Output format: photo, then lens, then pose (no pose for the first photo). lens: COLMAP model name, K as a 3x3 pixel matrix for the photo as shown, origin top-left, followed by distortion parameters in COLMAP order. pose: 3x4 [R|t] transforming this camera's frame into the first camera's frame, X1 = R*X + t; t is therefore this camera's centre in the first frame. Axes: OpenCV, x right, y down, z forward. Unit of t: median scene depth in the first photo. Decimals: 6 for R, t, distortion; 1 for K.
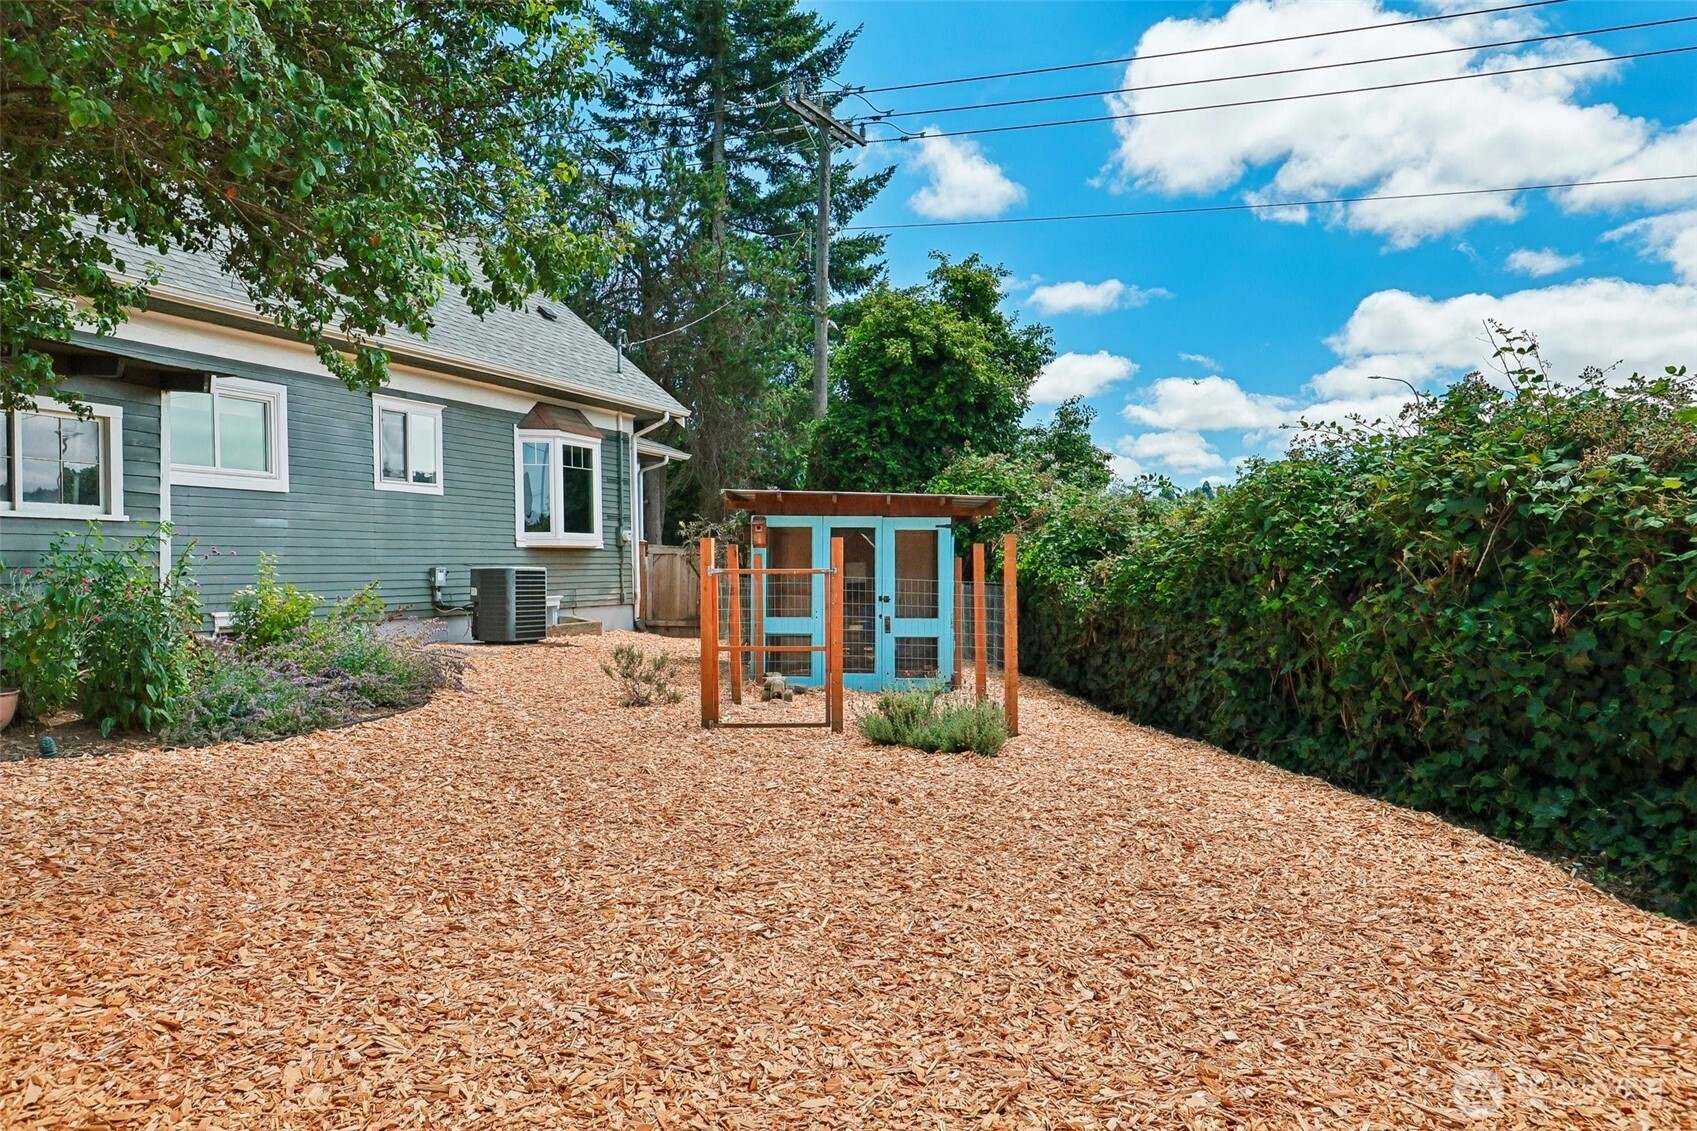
lens RADIAL K [[1081.4, 0, 850.2], [0, 1081.4, 561.1], [0, 0, 1]] dist [-0.000528, 0.000696]
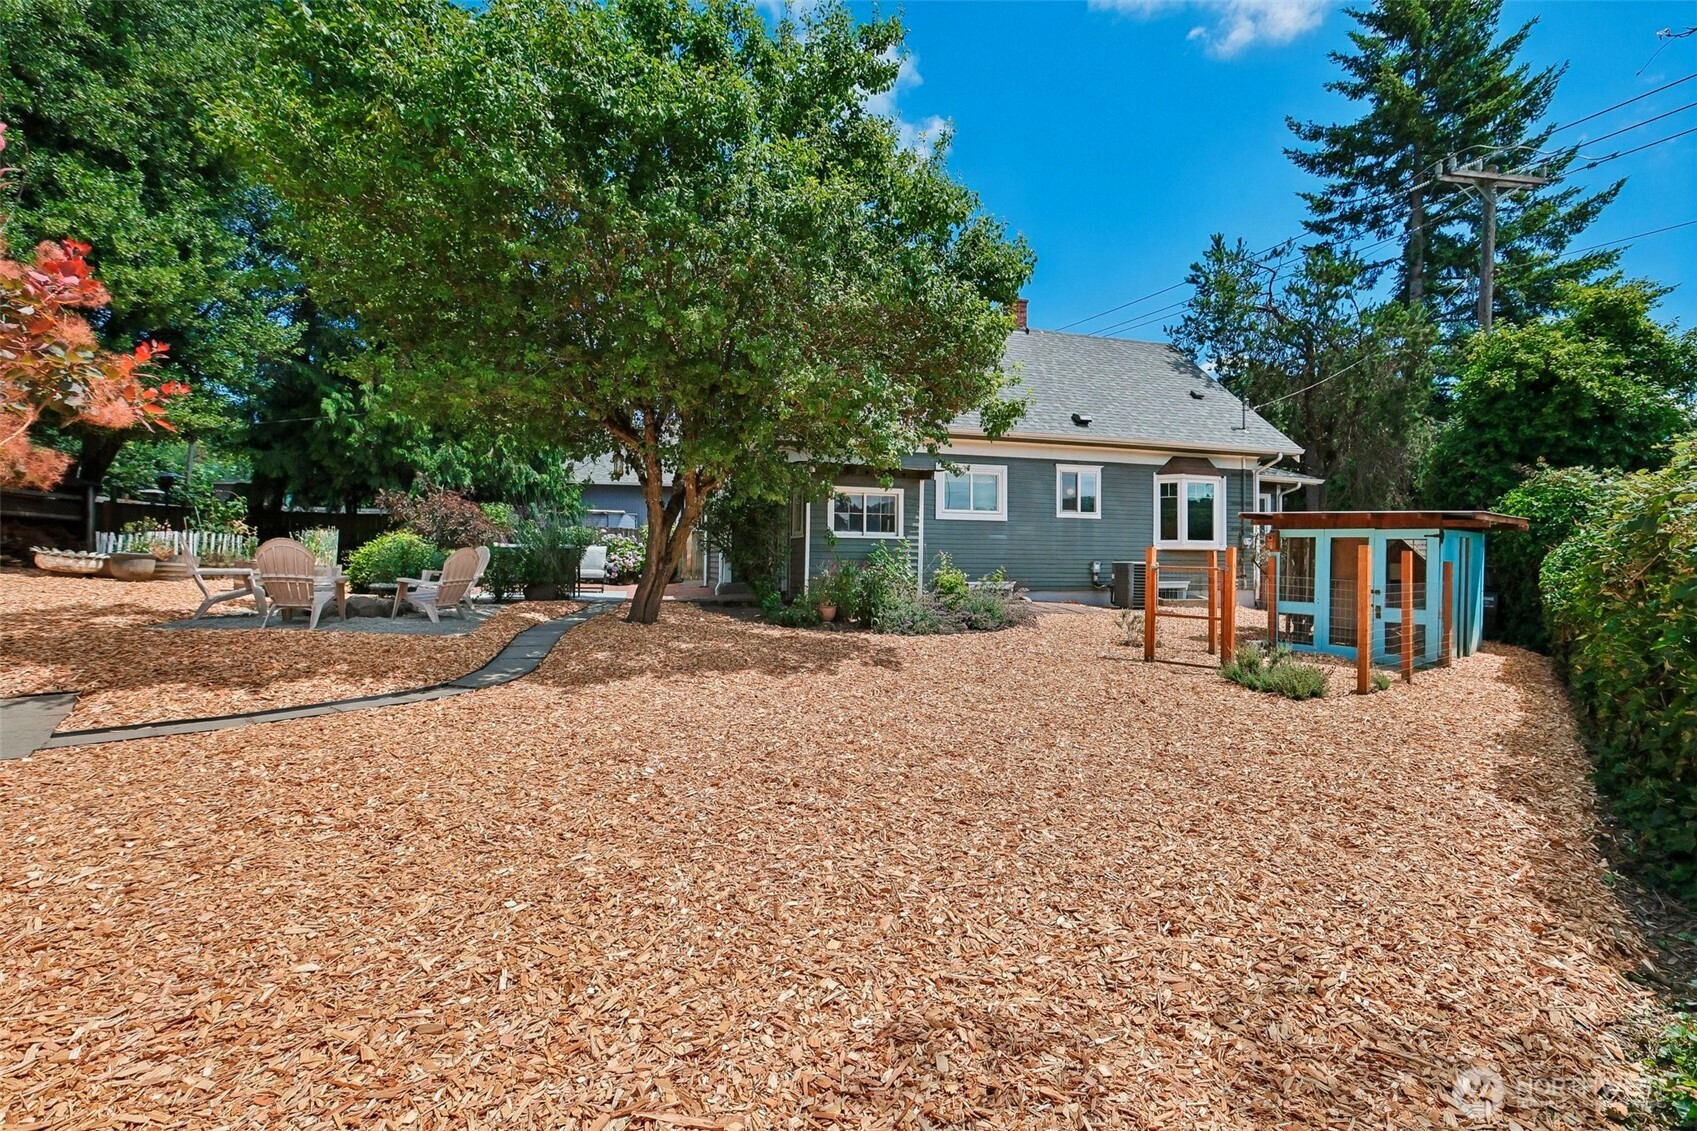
lens RADIAL K [[754.1, 0, 846.1], [0, 754.1, 560.8], [0, 0, 1]] dist [-0.002303, -0.000343]
pose [[0.637250, 0.018365, -0.770439, 0.217501], [-0.011380, 0.999831, 0.014420, -0.006001], [0.770573, -0.000421, 0.637351, -0.048974]]
